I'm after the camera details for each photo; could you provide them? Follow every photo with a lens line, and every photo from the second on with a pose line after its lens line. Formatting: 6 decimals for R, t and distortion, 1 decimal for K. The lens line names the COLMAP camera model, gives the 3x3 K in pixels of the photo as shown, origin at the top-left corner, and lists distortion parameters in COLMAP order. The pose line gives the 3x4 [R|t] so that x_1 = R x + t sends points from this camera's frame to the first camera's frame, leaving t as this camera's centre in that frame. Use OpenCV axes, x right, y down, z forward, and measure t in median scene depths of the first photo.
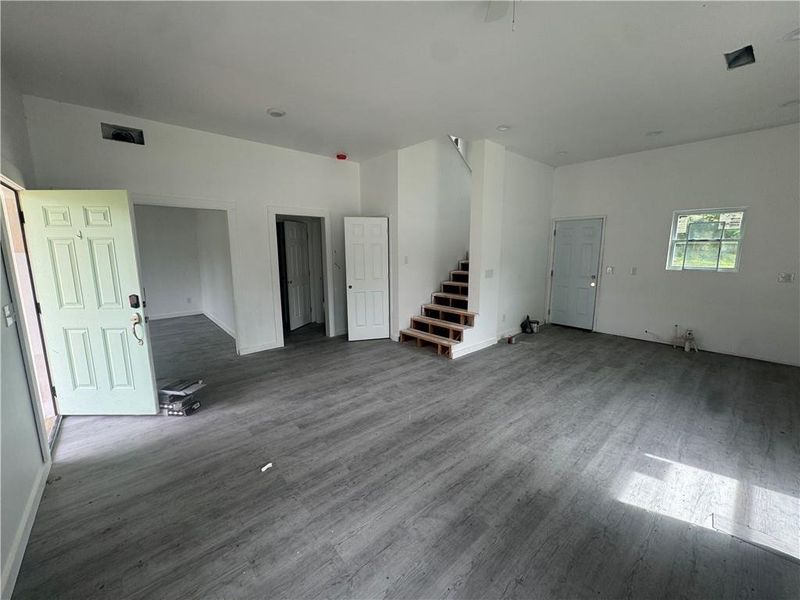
lens RADIAL K [[319.9, 0, 401.8], [0, 319.9, 298.6], [0, 0, 1]] dist [0.000556, 0.000622]
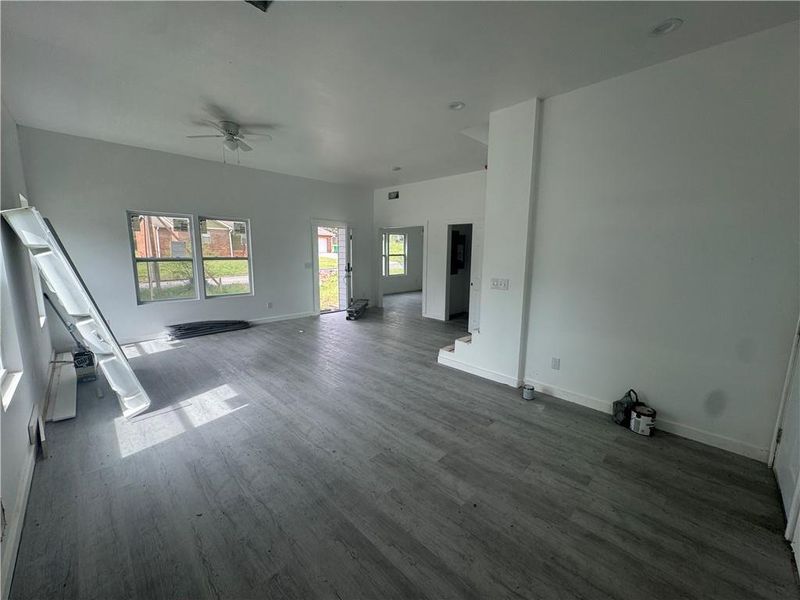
lens RADIAL K [[319.9, 0, 399.5], [0, 319.9, 303.8], [0, 0, 1]] dist [0.000556, 0.000622]
pose [[0.053606, 0.167879, -0.984349, 1.314153], [-0.168290, 0.973185, 0.156810, -0.144381], [0.984279, 0.157250, 0.080421, 0.941125]]
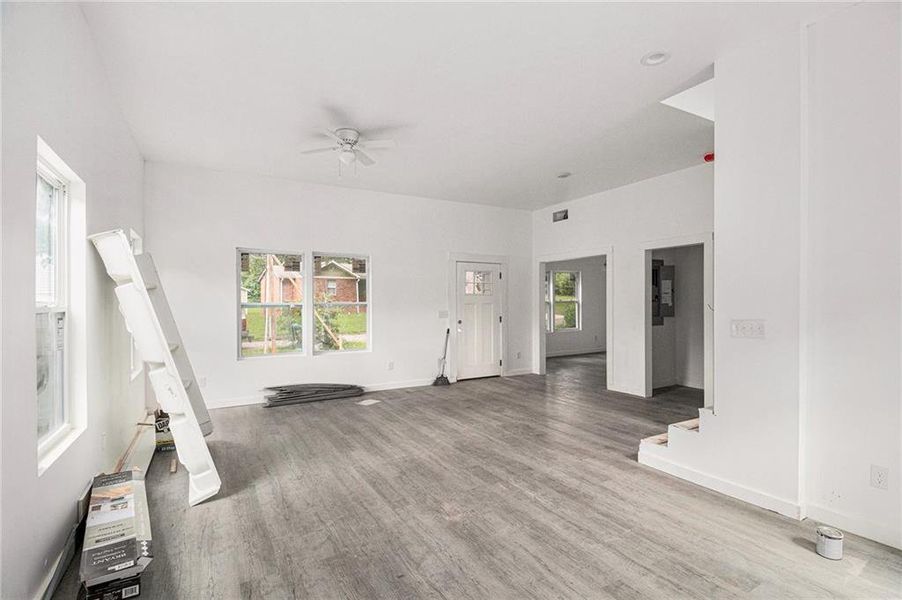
lens RADIAL K [[434.8, 0, 453.8], [0, 434.8, 304.6], [0, 0, 1]] dist [-0.003318, -0.007588]
pose [[-0.207574, 0.008988, -0.978178, 1.222800], [-0.147194, 0.988286, 0.040316, -0.097917], [0.967082, 0.152351, -0.203819, 0.955737]]
